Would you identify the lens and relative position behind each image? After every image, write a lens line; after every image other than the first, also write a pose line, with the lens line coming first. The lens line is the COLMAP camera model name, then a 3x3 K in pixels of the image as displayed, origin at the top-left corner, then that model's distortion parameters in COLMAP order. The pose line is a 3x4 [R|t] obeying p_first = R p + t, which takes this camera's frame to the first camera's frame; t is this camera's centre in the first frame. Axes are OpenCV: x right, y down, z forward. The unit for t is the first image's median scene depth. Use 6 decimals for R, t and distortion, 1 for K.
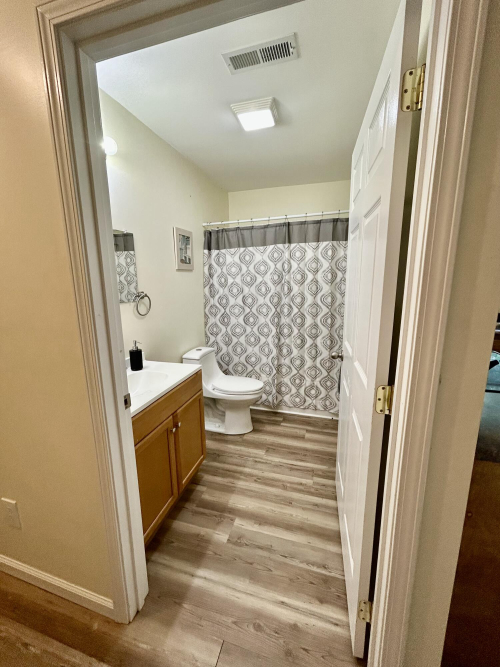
lens RADIAL K [[271.6, 0, 248.6], [0, 271.6, 335.1], [0, 0, 1]] dist [-0.003601, 0.000801]
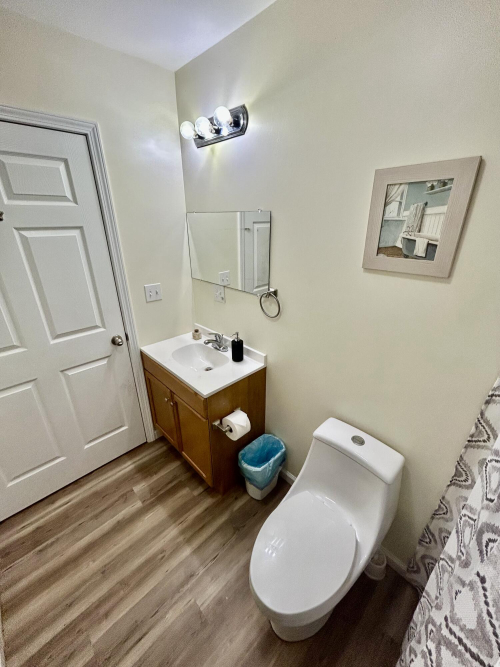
lens RADIAL K [[271.6, 0, 251.5], [0, 271.6, 332.1], [0, 0, 1]] dist [-0.003601, 0.000801]
pose [[-0.489928, 0.351853, -0.797602, 0.216798], [-0.165010, 0.860962, 0.481161, -0.300995], [0.856004, 0.367347, -0.363750, 0.924348]]
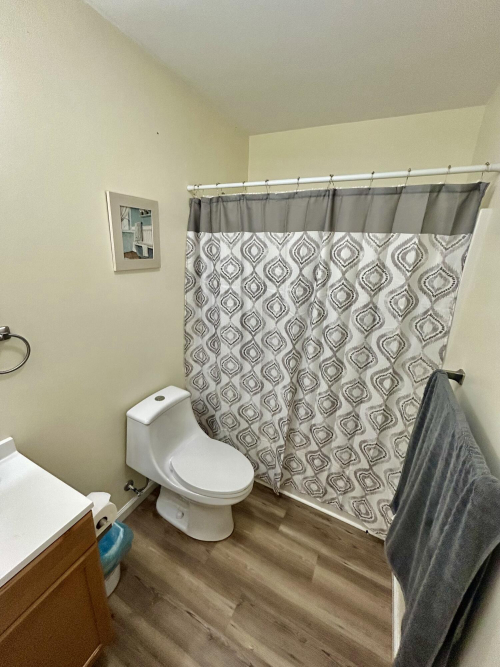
lens RADIAL K [[271.6, 0, 248.9], [0, 271.6, 330.3], [0, 0, 1]] dist [-0.003601, 0.000801]
pose [[0.981659, 0.115988, -0.151302, 0.093147], [-0.100059, 0.988996, 0.108976, -0.185013], [0.162277, -0.091838, 0.982462, 0.427943]]
